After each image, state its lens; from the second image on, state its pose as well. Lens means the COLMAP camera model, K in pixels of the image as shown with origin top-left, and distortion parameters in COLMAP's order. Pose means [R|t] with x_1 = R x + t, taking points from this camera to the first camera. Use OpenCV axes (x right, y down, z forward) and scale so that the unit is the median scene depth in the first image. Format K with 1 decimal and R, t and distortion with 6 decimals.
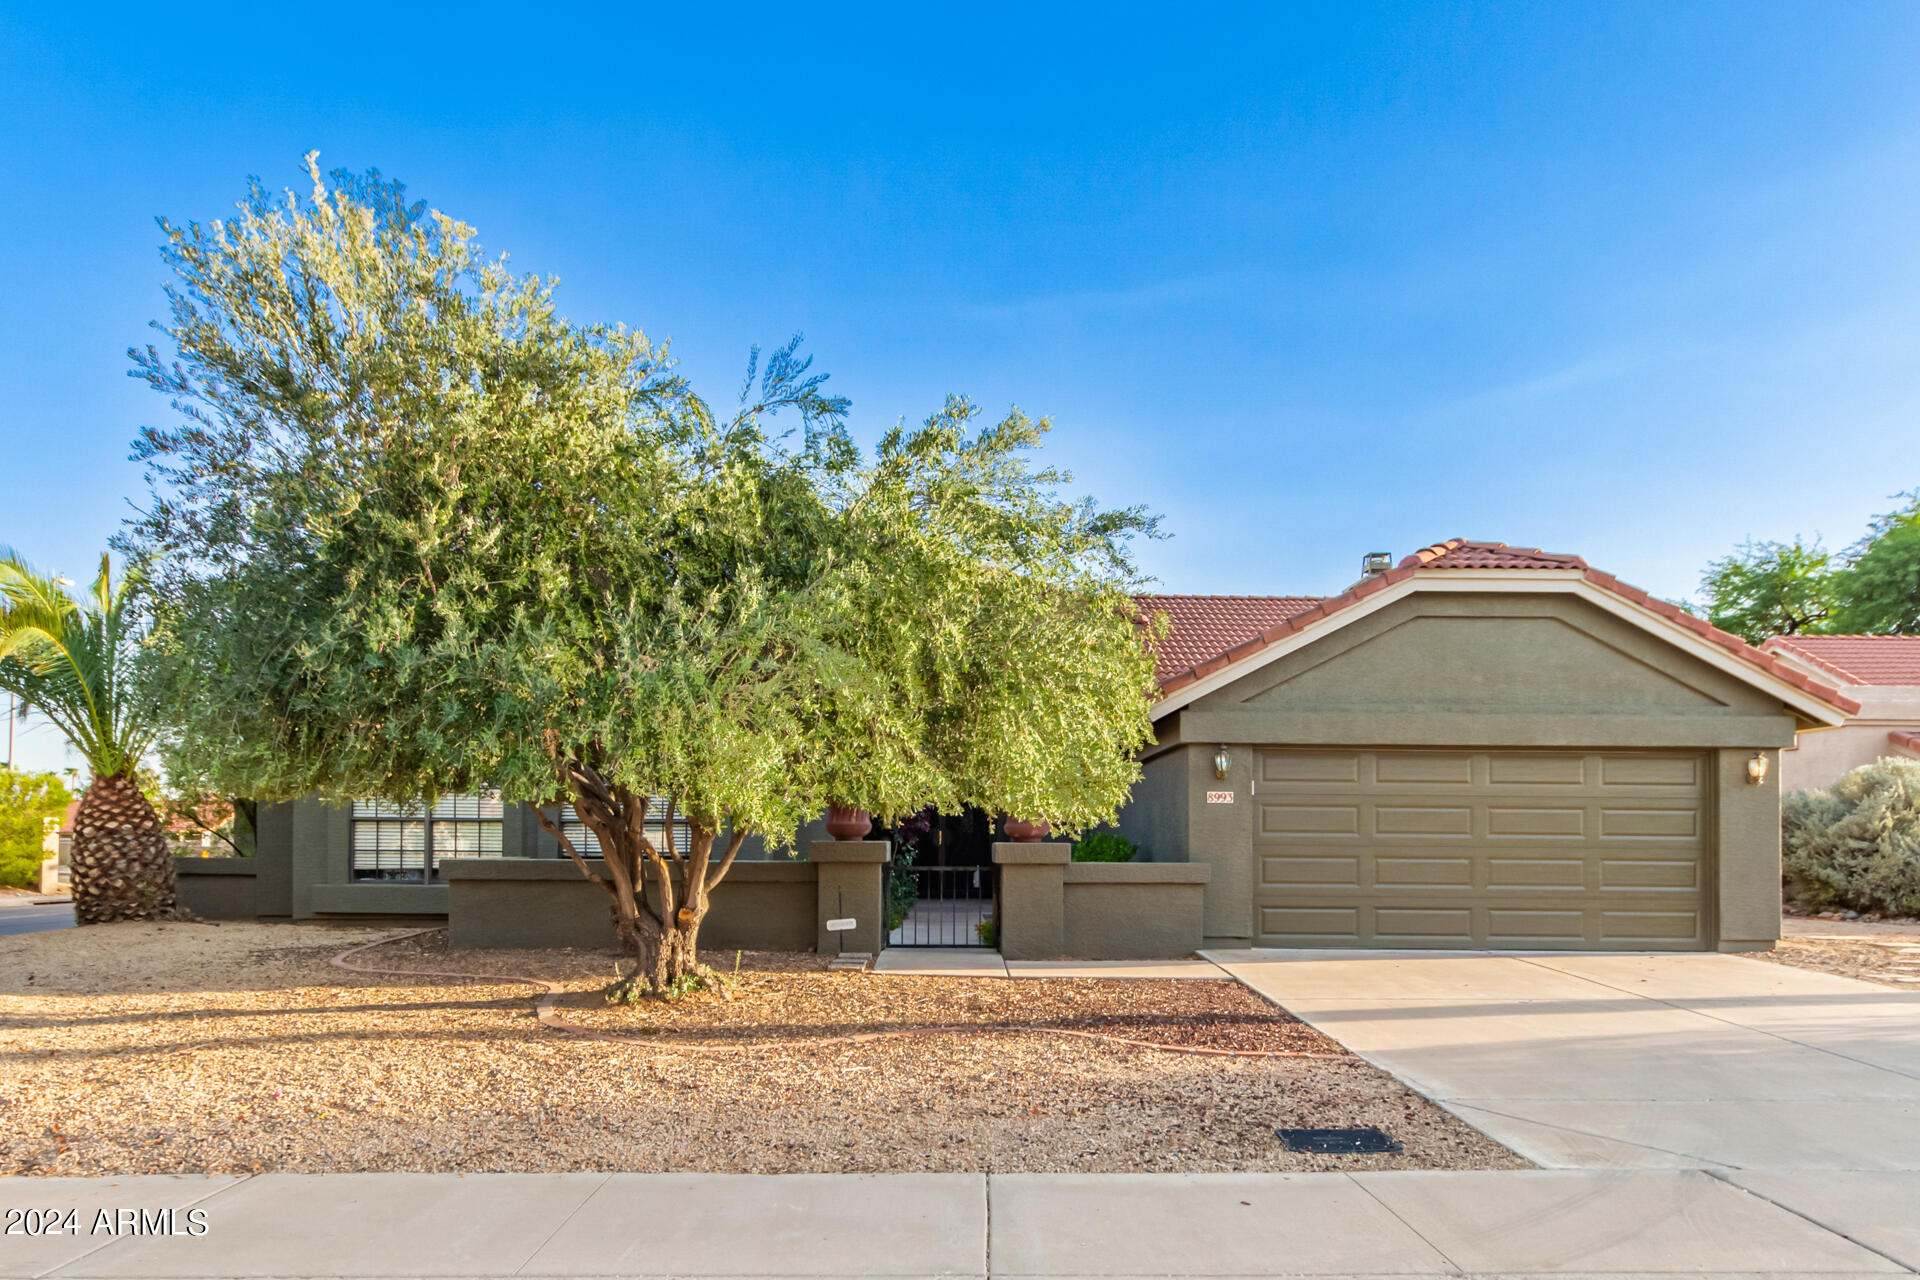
lens RADIAL K [[924.0, 0, 956.0], [0, 924.0, 626.7], [0, 0, 1]] dist [-0.000369, 0.000190]
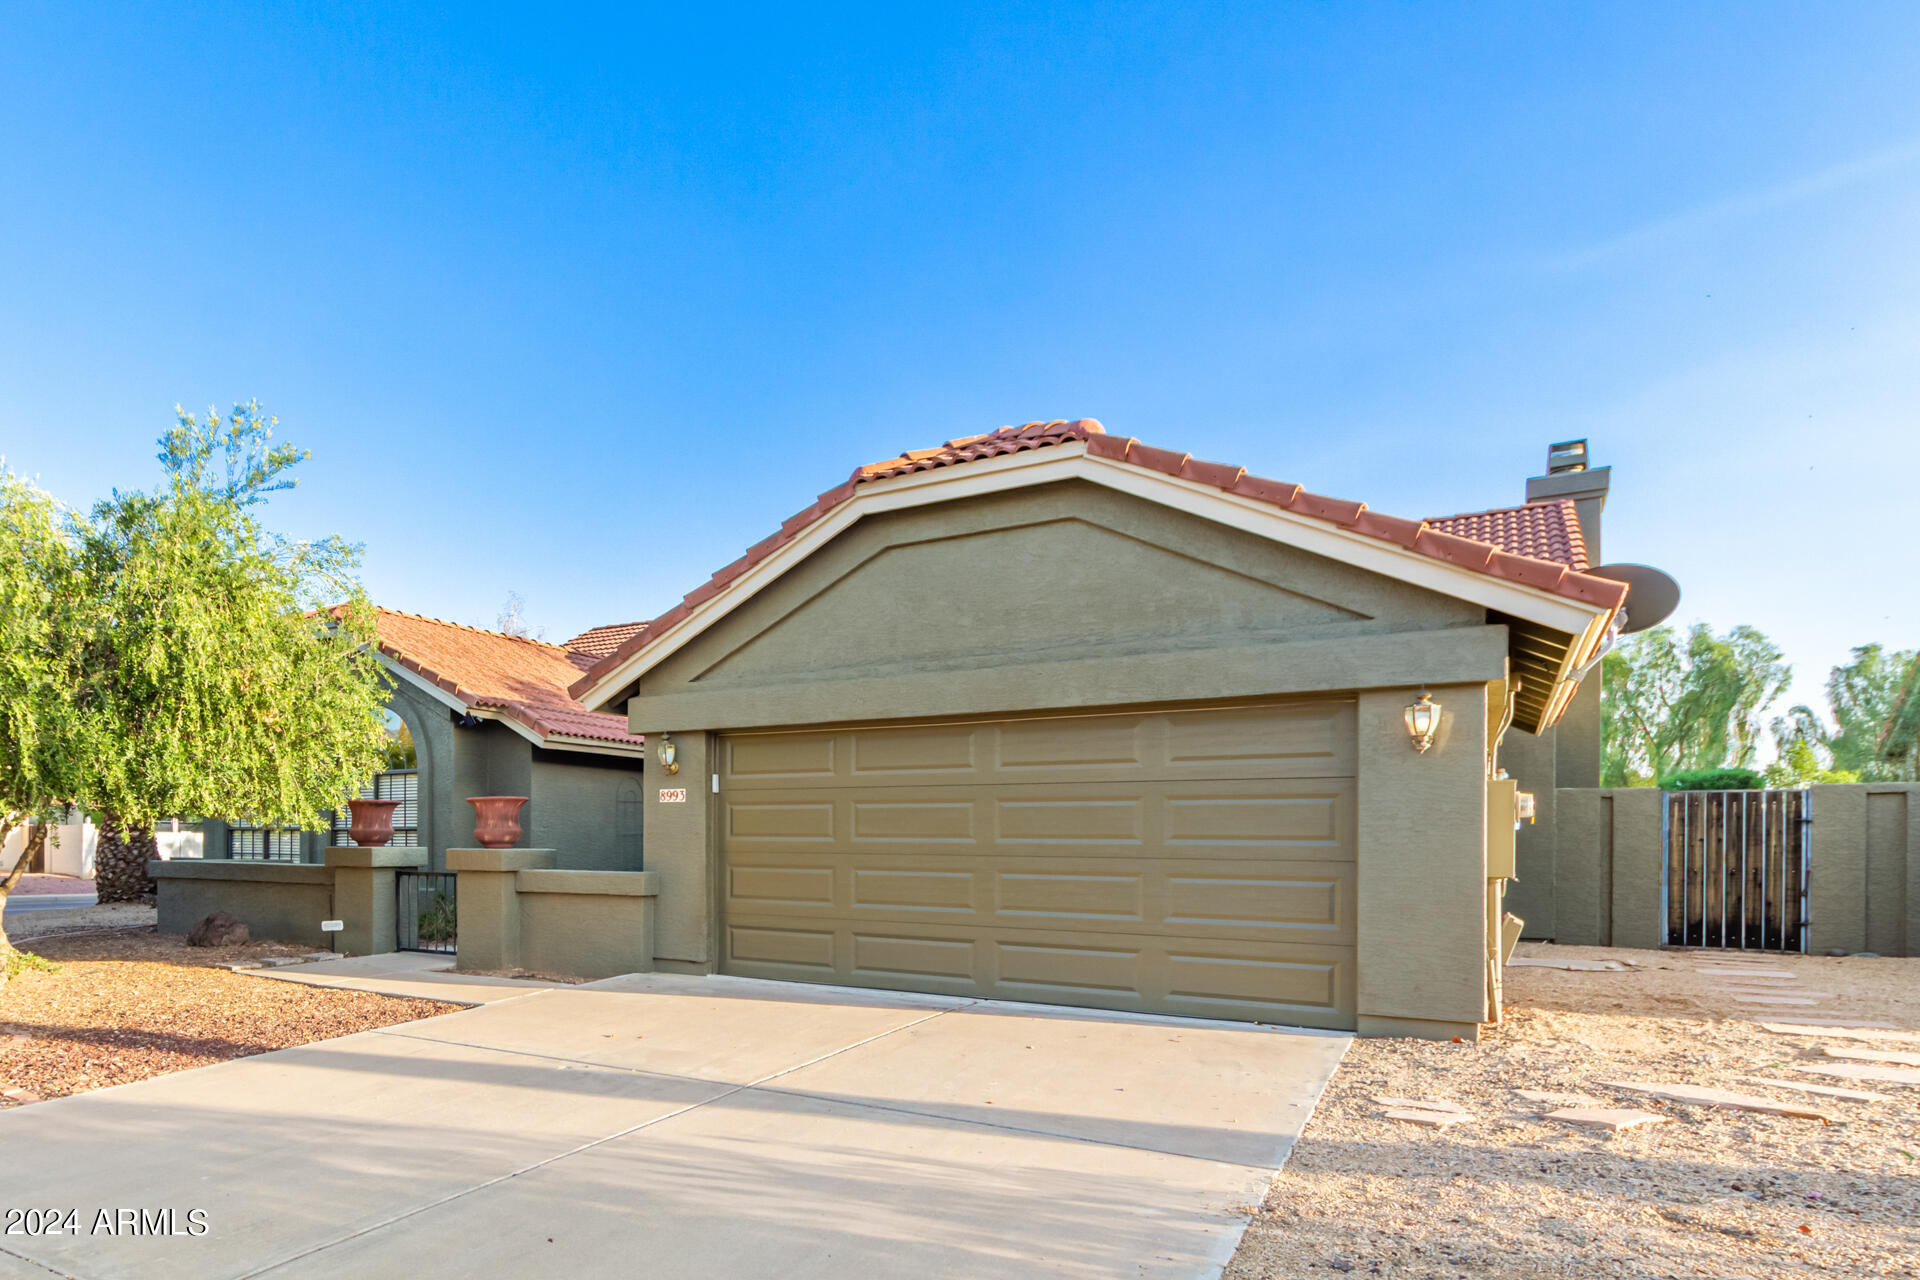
lens RADIAL K [[924.0, 0, 959.1], [0, 924.0, 656.4], [0, 0, 1]] dist [-0.000369, 0.000190]
pose [[0.878118, -0.095272, -0.468862, 0.896165], [0.110001, 0.993923, 0.004053, 0.080249], [0.465626, -0.055134, 0.883262, 0.367556]]
